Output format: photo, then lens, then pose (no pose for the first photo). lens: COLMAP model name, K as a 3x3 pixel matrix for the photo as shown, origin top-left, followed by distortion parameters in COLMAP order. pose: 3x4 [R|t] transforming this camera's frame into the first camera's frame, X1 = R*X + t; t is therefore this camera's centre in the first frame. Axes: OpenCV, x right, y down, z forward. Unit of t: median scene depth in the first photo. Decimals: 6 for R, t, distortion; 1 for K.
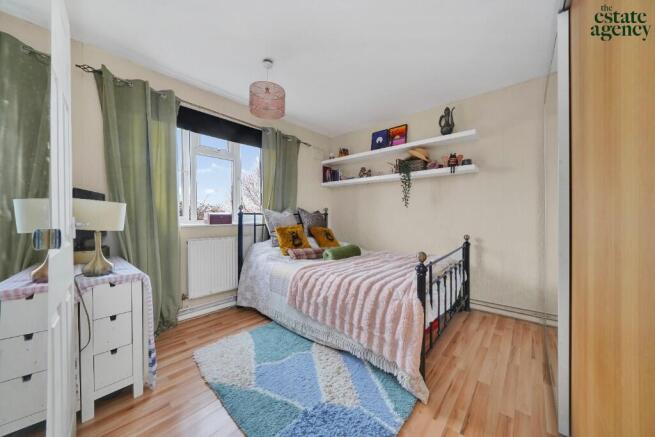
lens RADIAL K [[229.6, 0, 327.3], [0, 229.6, 216.5], [0, 0, 1]] dist [-0.000500, 0.000013]
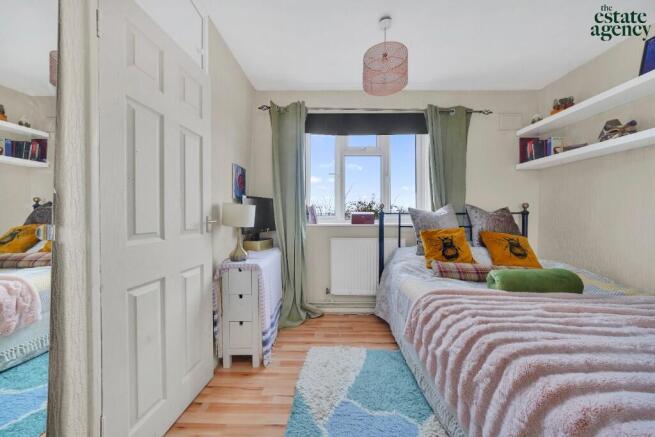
lens RADIAL K [[229.6, 0, 327.3], [0, 229.6, 216.5], [0, 0, 1]] dist [-0.000500, 0.000013]
pose [[0.657175, 0.004313, -0.753726, 0.166426], [-0.001673, 0.999990, 0.004264, -0.003180], [0.753737, -0.001542, 0.657175, 0.260638]]
